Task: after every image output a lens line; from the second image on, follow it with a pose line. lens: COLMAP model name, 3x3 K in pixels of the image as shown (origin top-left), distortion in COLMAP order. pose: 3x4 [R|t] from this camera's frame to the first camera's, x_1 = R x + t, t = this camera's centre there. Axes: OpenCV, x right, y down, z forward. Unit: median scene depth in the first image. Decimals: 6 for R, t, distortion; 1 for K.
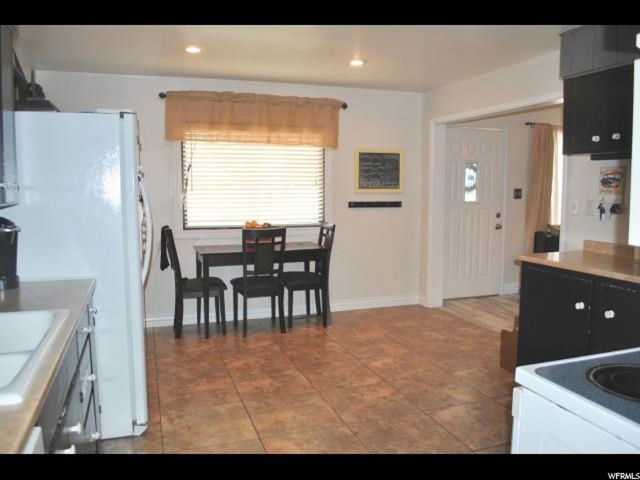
lens RADIAL K [[506.4, 0, 321.2], [0, 506.4, 238.5], [0, 0, 1]] dist [-0.082782, 0.011841]
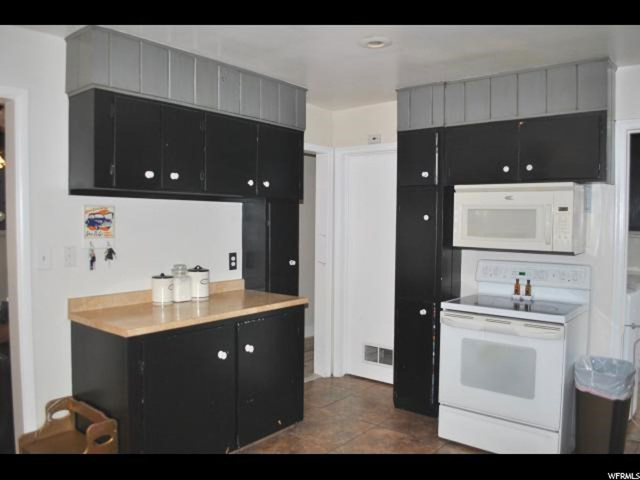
lens RADIAL K [[534.5, 0, 318.9], [0, 534.5, 239.0], [0, 0, 1]] dist [-0.078468, -0.008309]
pose [[-0.501969, -0.034548, 0.864195, -0.303991], [0.085999, 0.992256, 0.089620, -0.091267], [-0.860599, 0.119307, -0.495111, 0.749362]]
